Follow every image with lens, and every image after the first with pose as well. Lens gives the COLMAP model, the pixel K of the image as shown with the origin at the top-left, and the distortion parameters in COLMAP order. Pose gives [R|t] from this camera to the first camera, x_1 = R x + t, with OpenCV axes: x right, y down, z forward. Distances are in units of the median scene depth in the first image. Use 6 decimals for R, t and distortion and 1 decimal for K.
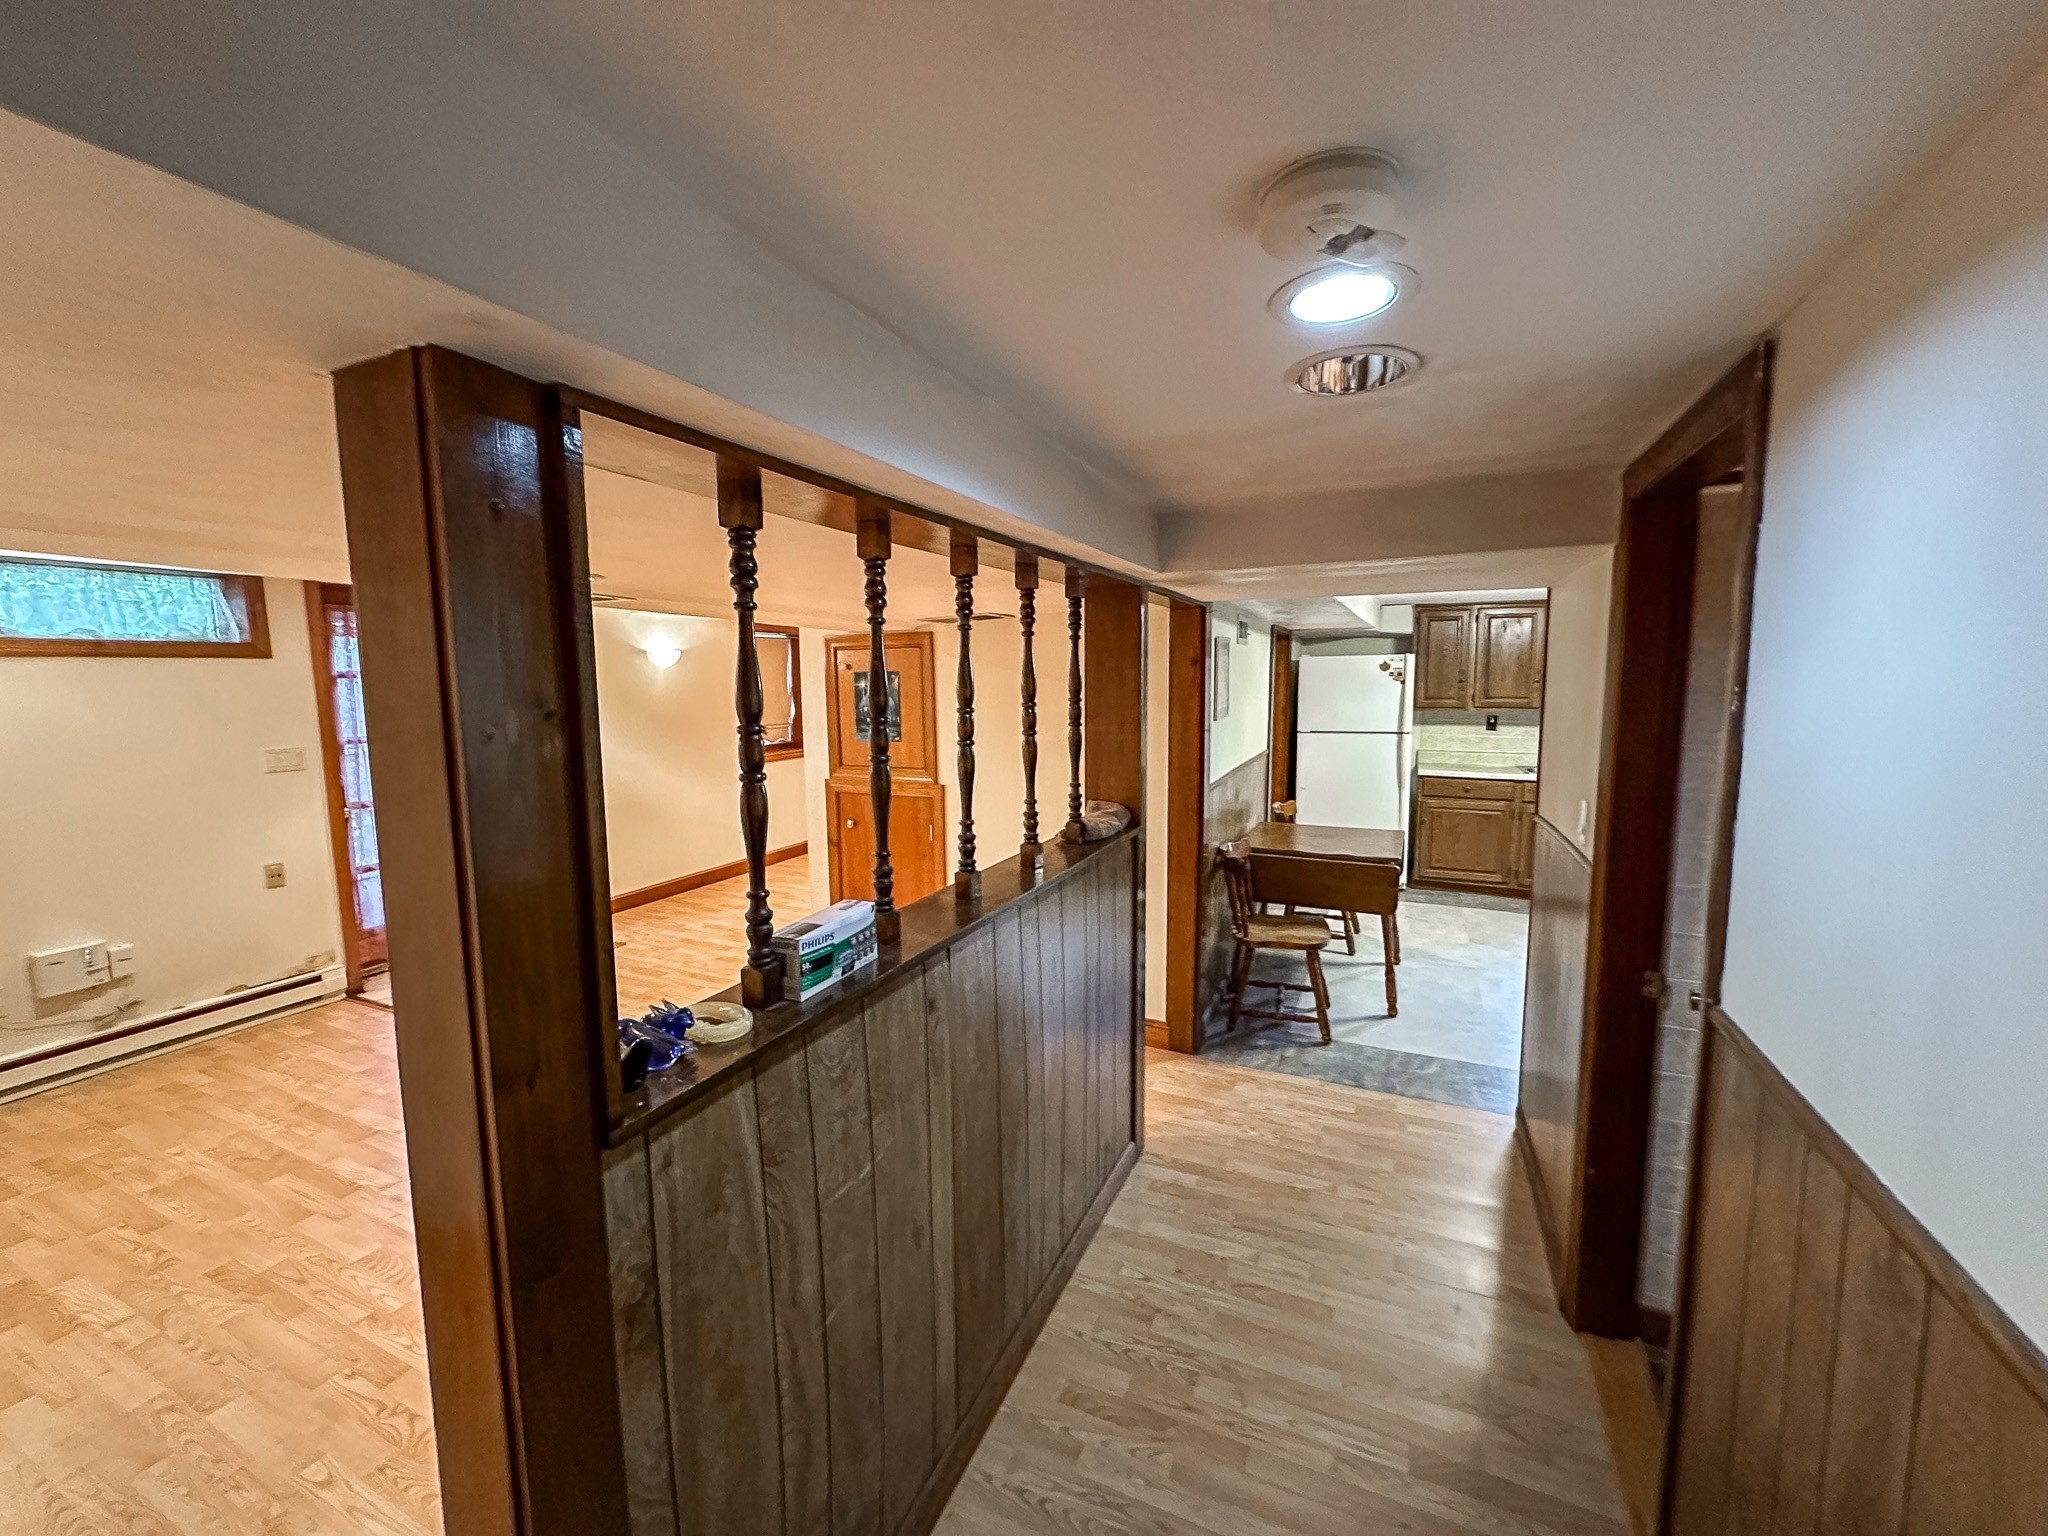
lens RADIAL K [[812.2, 0, 1020.9], [0, 812.2, 765.3], [0, 0, 1]] dist [-0.002421, 0.000673]
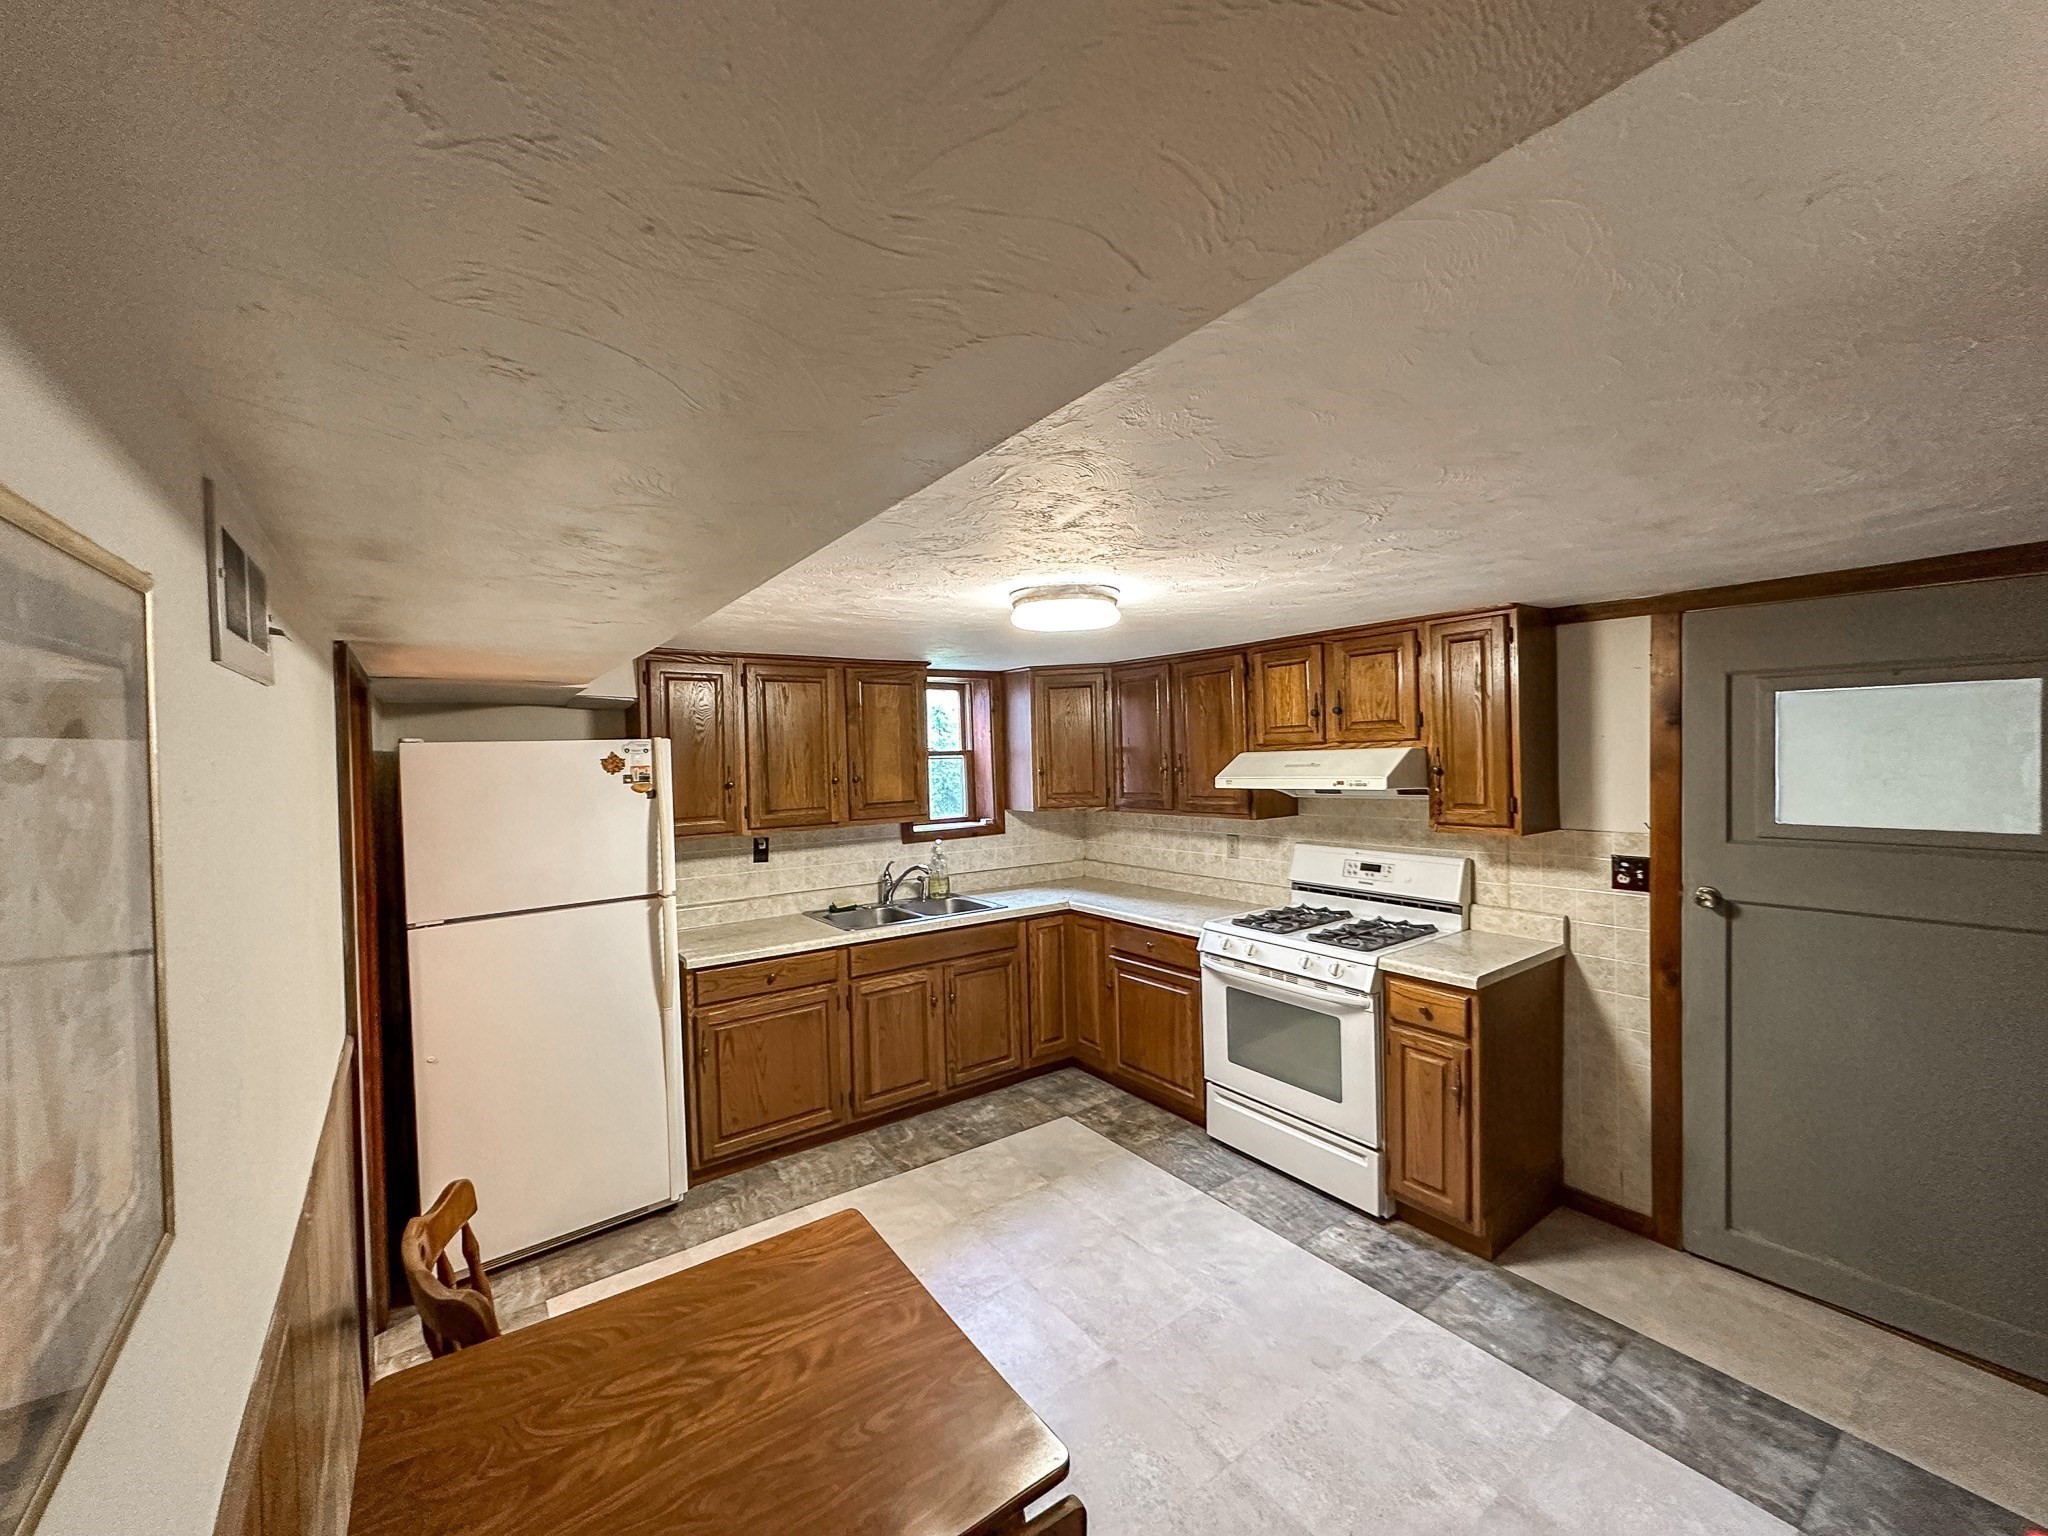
lens RADIAL K [[812.2, 0, 1023.5], [0, 812.2, 772.8], [0, 0, 1]] dist [-0.002421, 0.000673]
pose [[0.485360, -0.025923, 0.873930, 0.211633], [0.113329, 0.992993, -0.033486, -0.105429], [-0.866938, 0.115295, 0.484897, 0.807122]]
